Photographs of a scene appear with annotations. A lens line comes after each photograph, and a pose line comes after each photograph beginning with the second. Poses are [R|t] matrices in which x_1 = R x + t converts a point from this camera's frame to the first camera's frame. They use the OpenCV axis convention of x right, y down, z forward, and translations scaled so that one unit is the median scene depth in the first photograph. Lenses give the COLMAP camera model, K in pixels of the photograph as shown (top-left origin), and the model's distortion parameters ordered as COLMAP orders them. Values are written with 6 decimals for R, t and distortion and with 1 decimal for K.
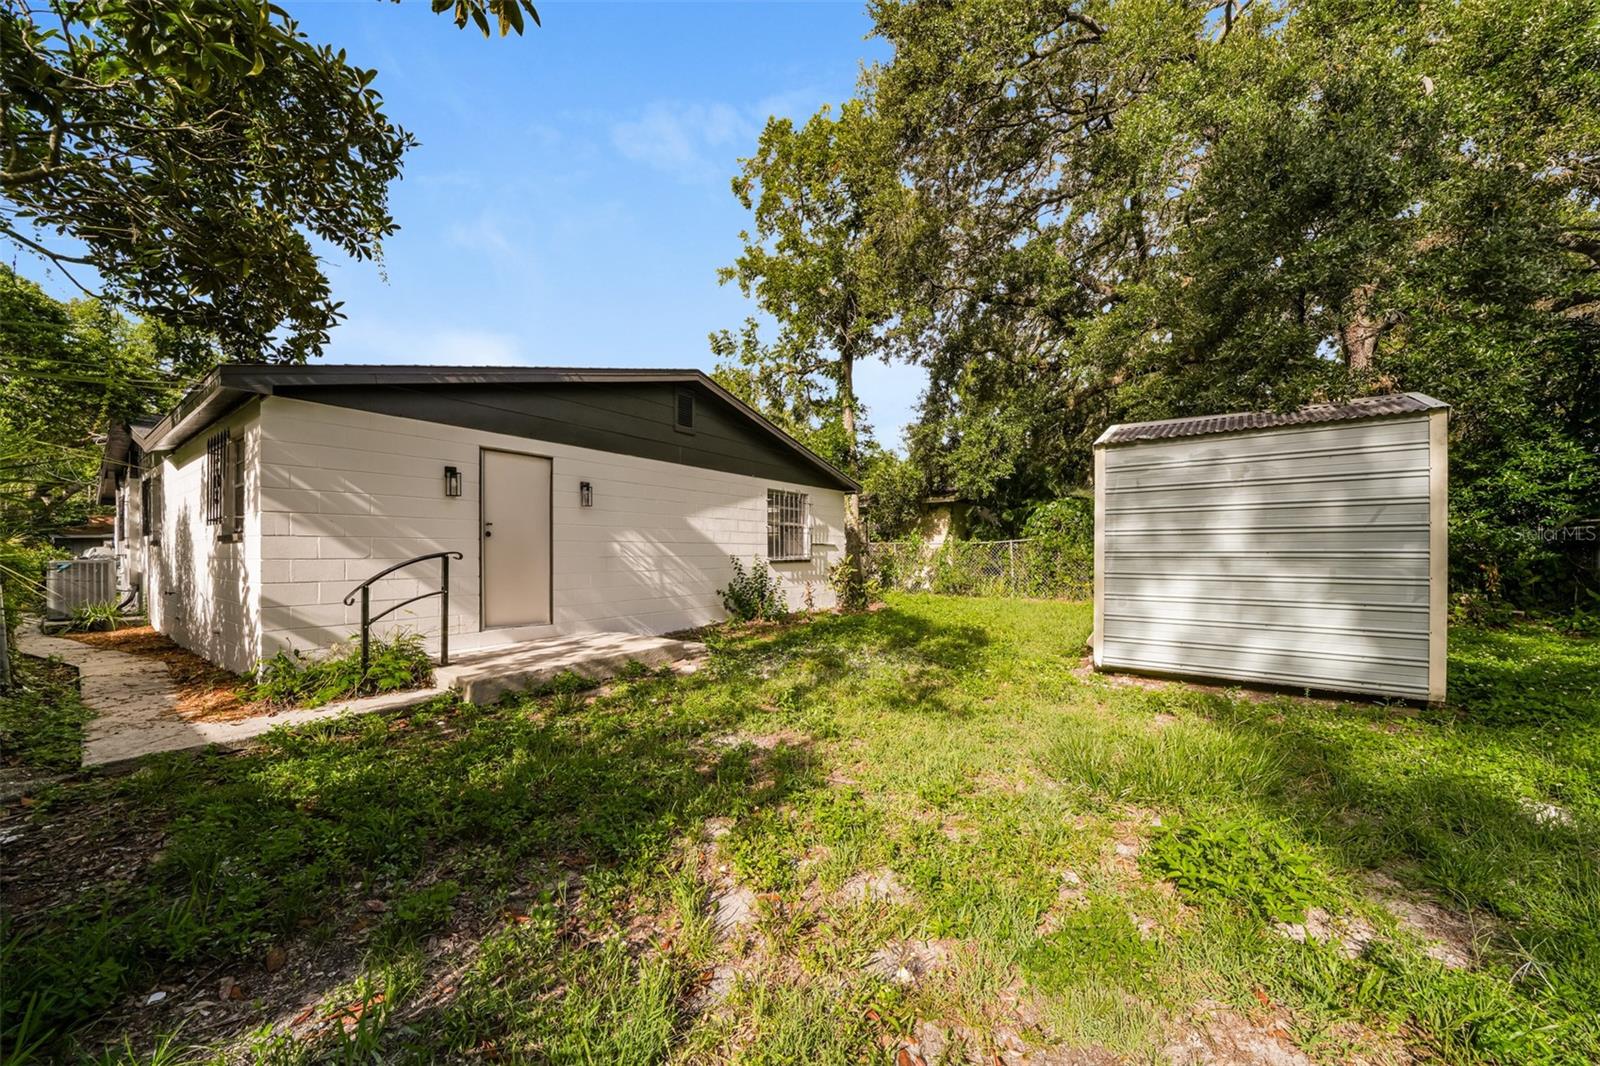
lens RADIAL K [[552.7, 0, 799.2], [0, 552.7, 558.8], [0, 0, 1]] dist [0.000052, -0.000026]
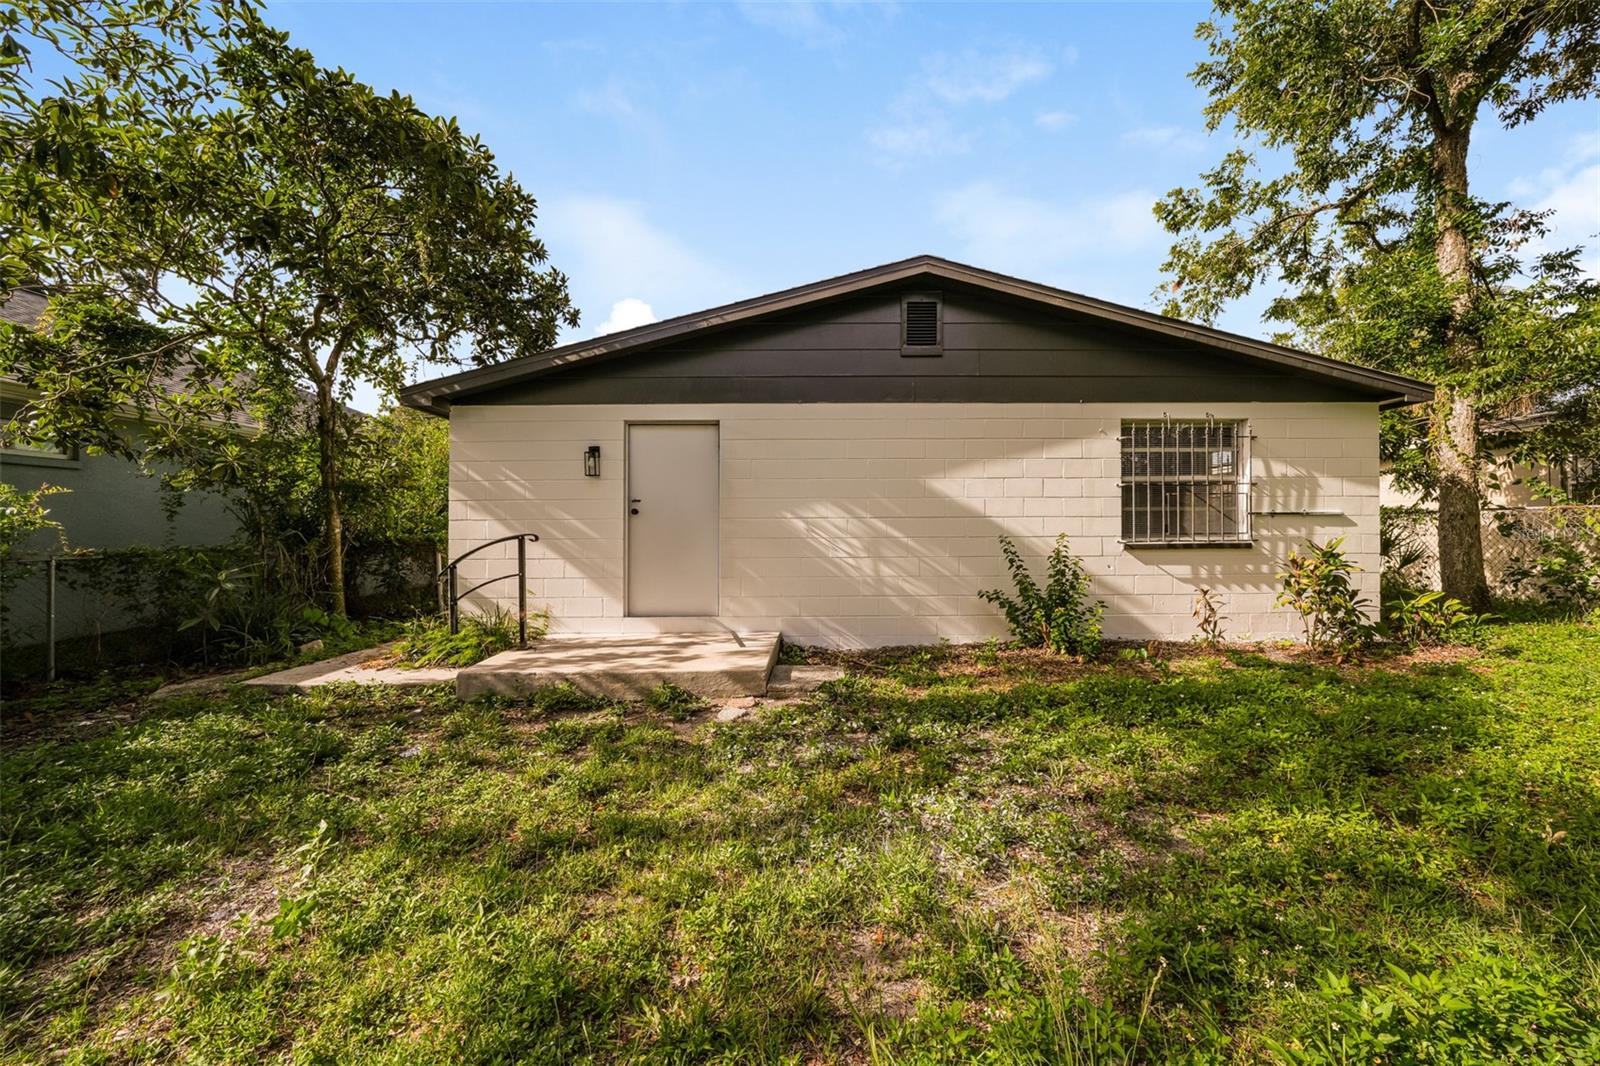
lens RADIAL K [[563.4, 0, 800.0], [0, 563.4, 533.0], [0, 0, 1]] dist [-0.014725, -0.000113]
pose [[0.587974, 0.005897, -0.808858, 0.218822], [-0.004782, 0.999981, 0.003814, -0.009448], [0.808866, 0.001625, 0.587991, 0.387229]]
